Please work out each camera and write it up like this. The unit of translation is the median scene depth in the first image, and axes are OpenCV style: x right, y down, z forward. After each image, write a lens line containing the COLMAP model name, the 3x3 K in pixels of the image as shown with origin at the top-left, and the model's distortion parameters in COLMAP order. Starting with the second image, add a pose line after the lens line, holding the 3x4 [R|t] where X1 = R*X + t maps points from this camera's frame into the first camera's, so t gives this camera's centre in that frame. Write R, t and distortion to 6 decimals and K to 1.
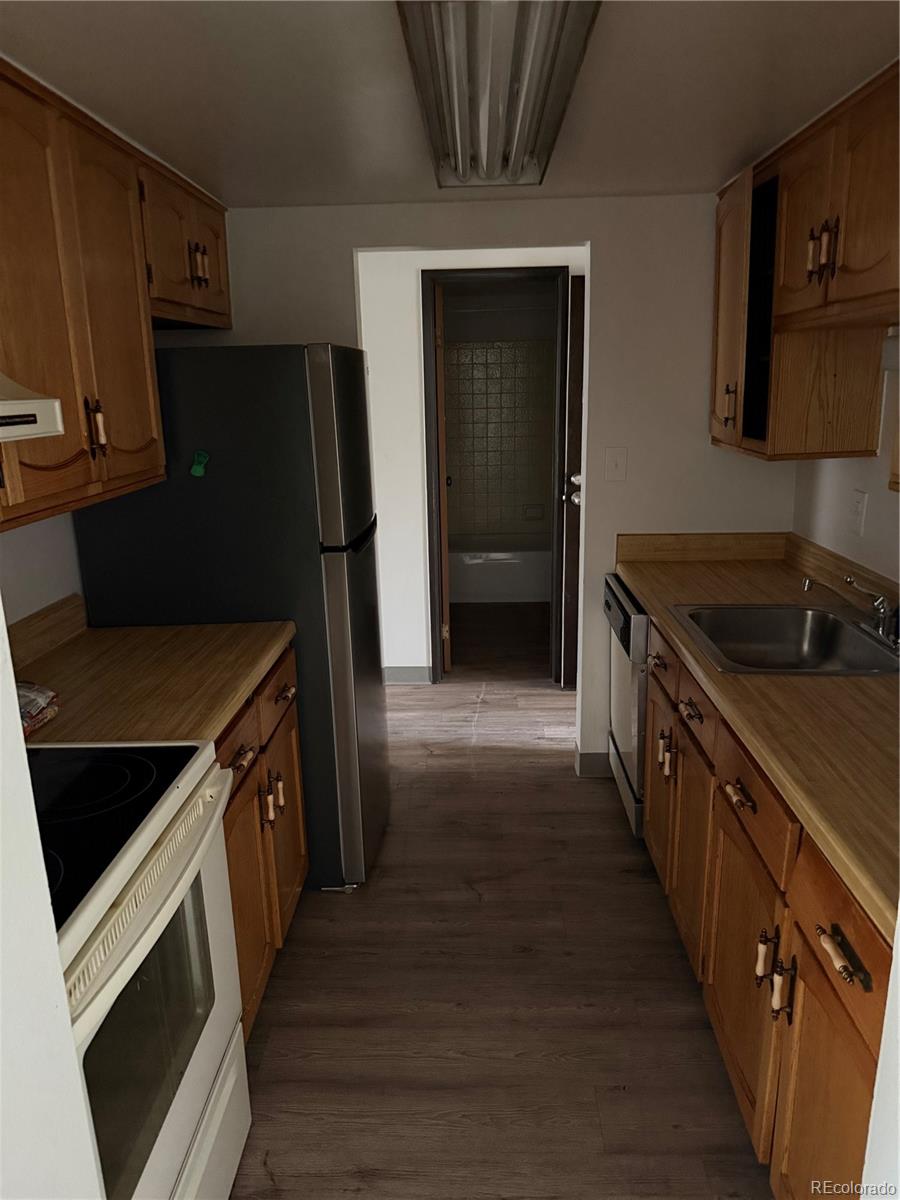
lens RADIAL K [[842.8, 0, 450.8], [0, 842.8, 604.4], [0, 0, 1]] dist [0.071195, -0.091864]
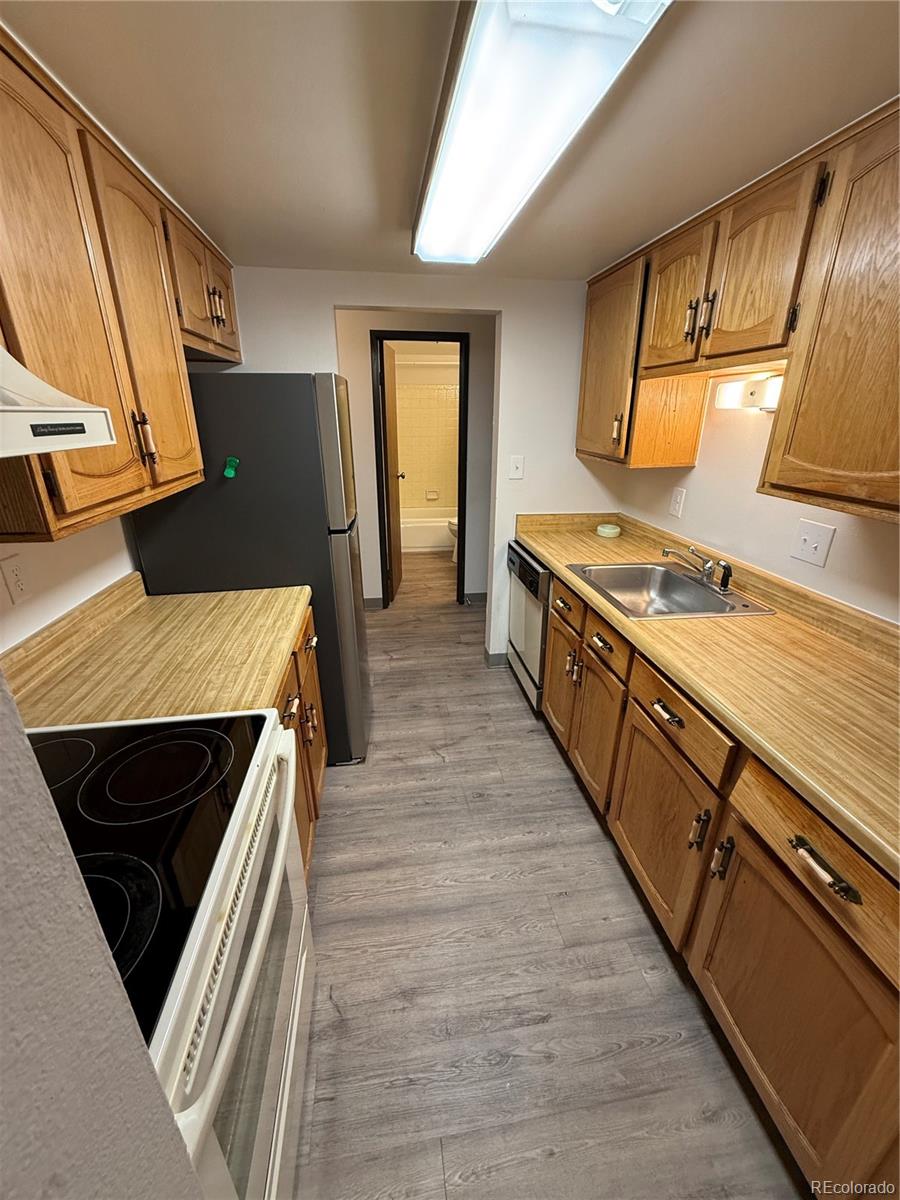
lens RADIAL K [[476.8, 0, 449.4], [0, 476.8, 595.9], [0, 0, 1]] dist [0.000555, 0.000401]
pose [[0.984001, -0.039397, 0.173754, -0.112542], [0.020145, 0.993593, 0.111205, -0.050250], [-0.177022, -0.105925, 0.978490, 0.235391]]
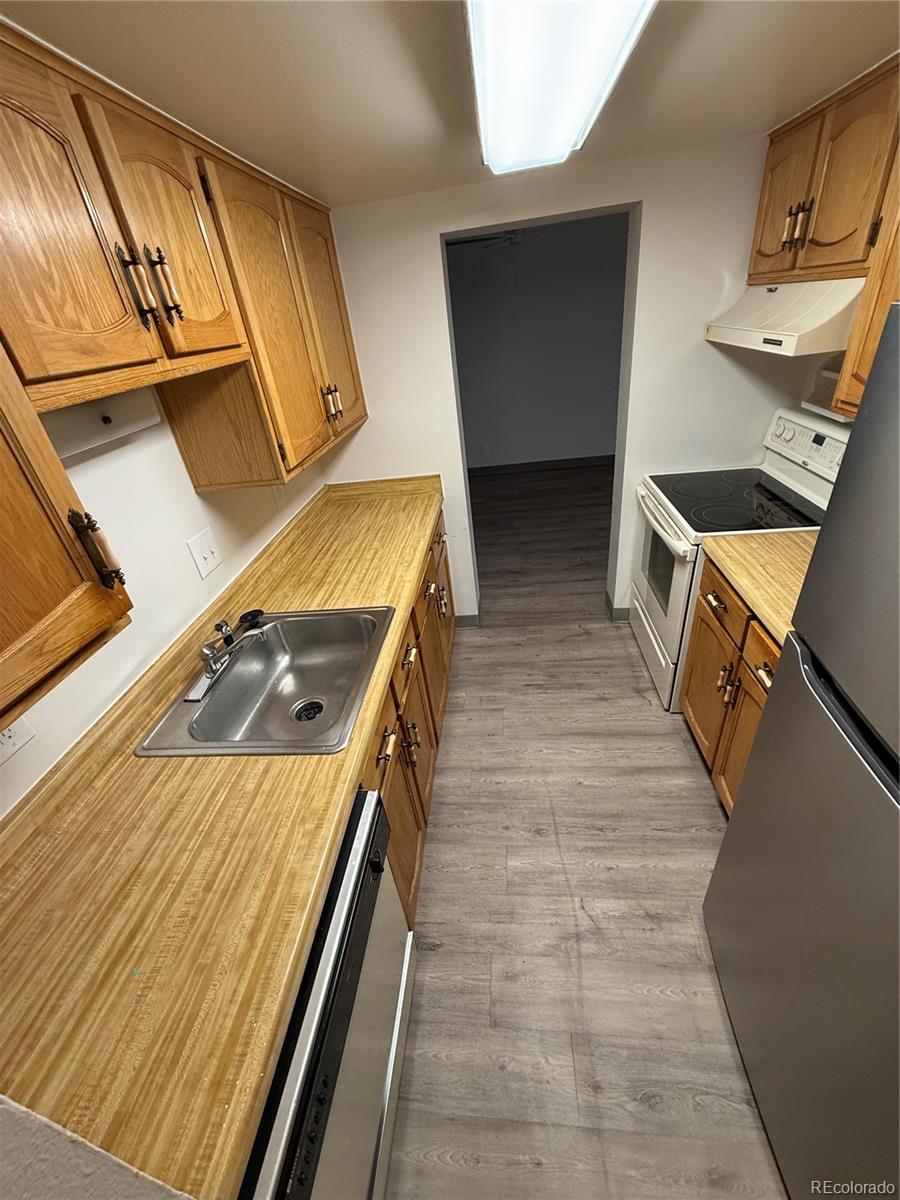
lens RADIAL K [[476.8, 0, 449.4], [0, 476.8, 595.9], [0, 0, 1]] dist [0.000555, 0.000401]
pose [[-0.988353, 0.086227, 0.125391, 0.111425], [0.150013, 0.690510, 0.707596, -0.449170], [-0.025570, 0.718165, -0.695403, 1.398239]]
